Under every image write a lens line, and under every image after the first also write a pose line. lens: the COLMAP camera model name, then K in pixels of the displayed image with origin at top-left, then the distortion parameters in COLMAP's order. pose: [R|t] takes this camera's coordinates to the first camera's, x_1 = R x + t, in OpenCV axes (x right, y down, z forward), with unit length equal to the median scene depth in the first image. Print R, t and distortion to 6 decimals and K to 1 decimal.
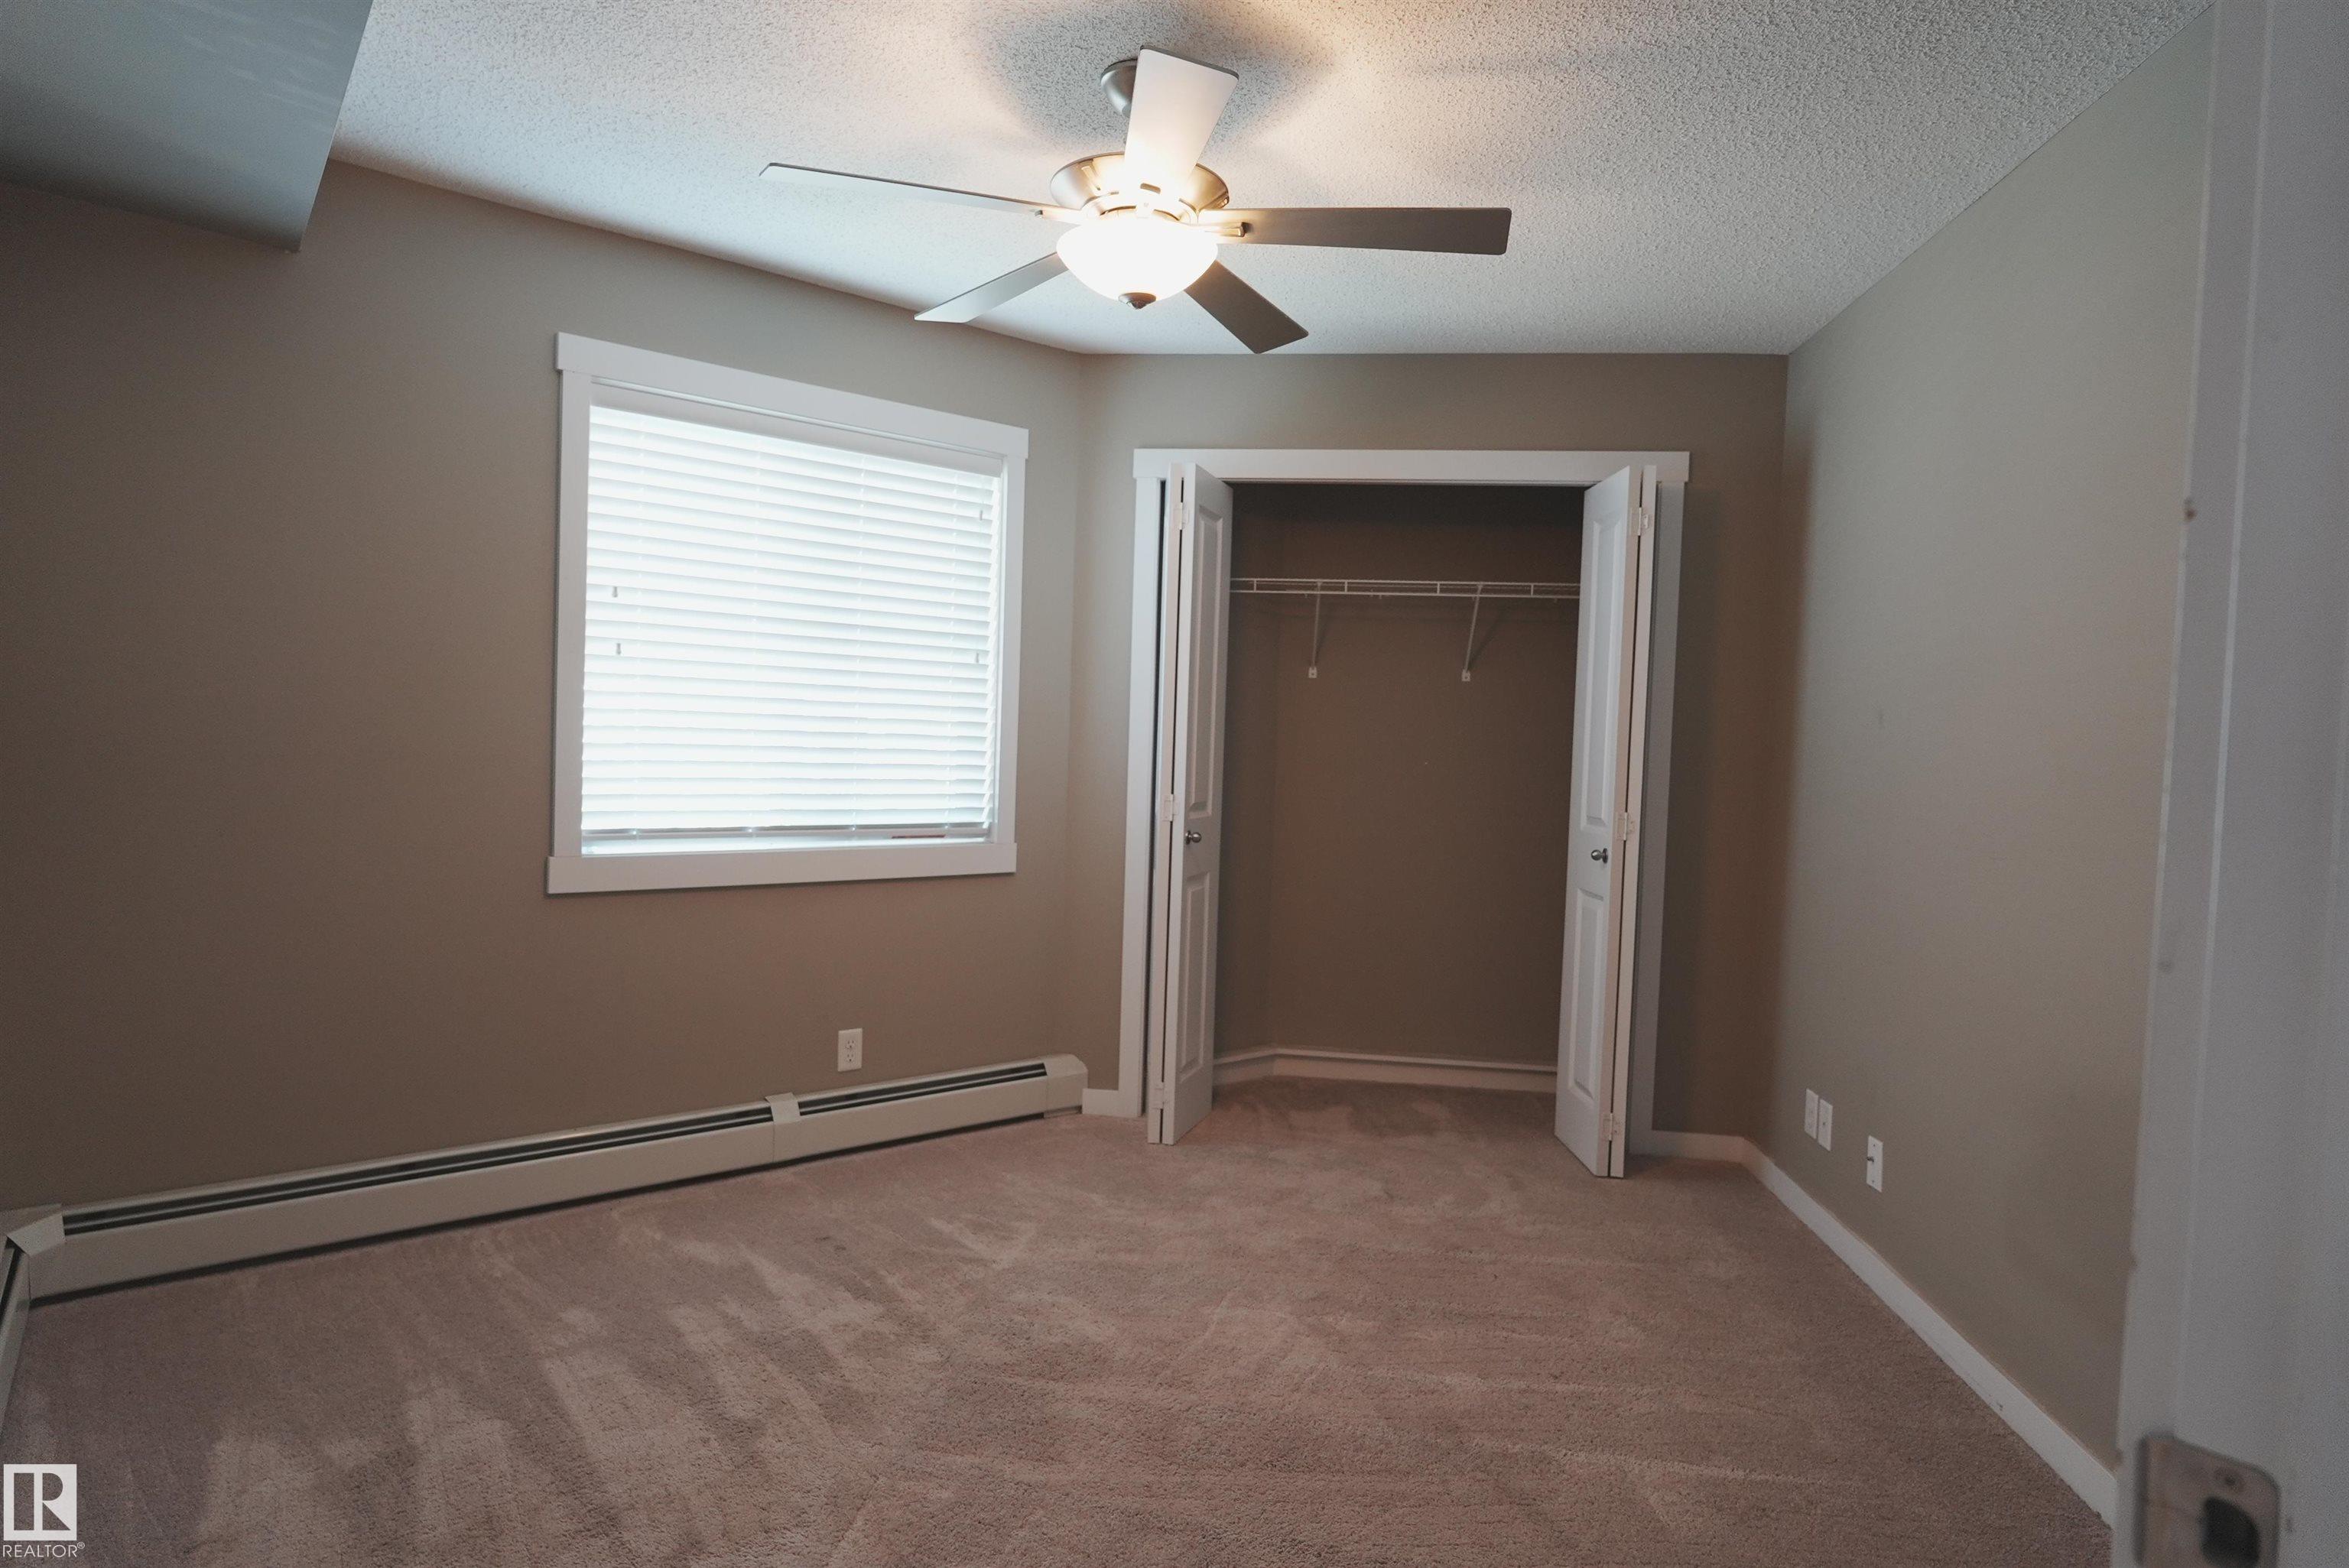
lens RADIAL K [[1278.1, 0, 1171.9], [0, 1278.1, 779.4], [0, 0, 1]] dist [-0.001358, -0.000115]
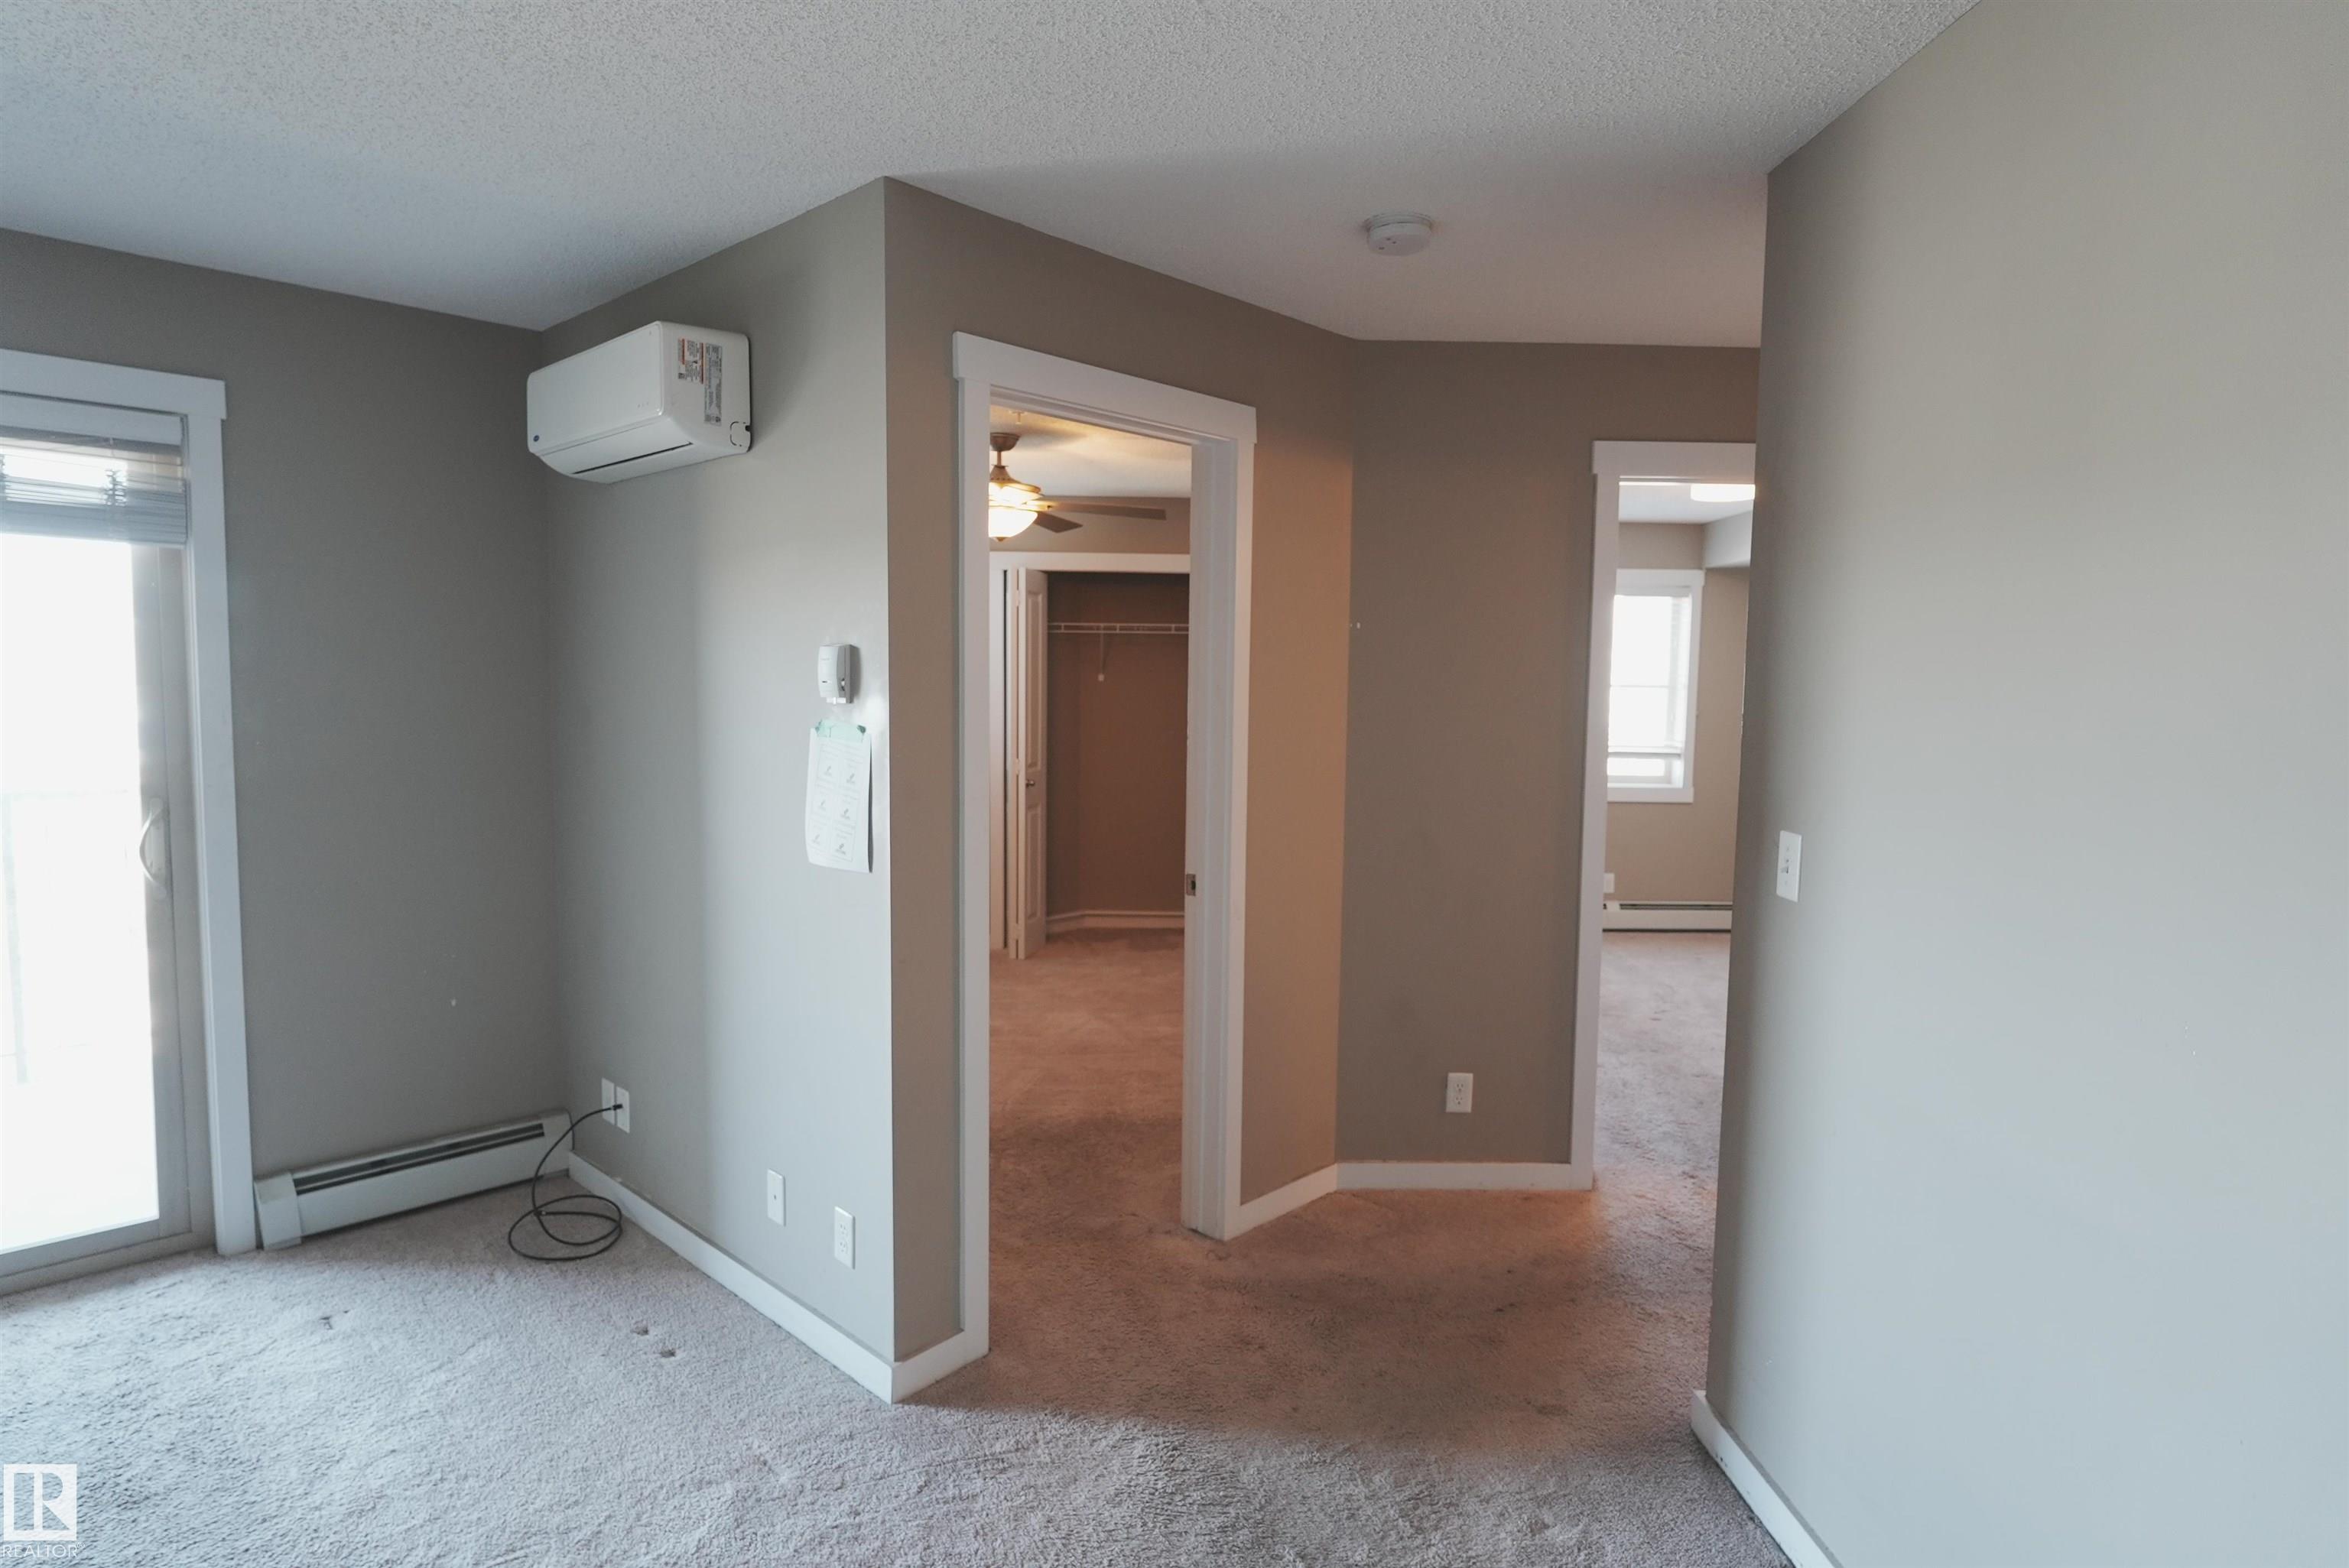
lens RADIAL K [[1278.1, 0, 1171.9], [0, 1278.1, 779.4], [0, 0, 1]] dist [-0.001358, -0.000115]
pose [[0.990328, -0.032274, 0.134938, -0.026036], [0.025604, 0.998376, 0.050884, -0.041611], [-0.136361, -0.046937, 0.989547, -0.714983]]
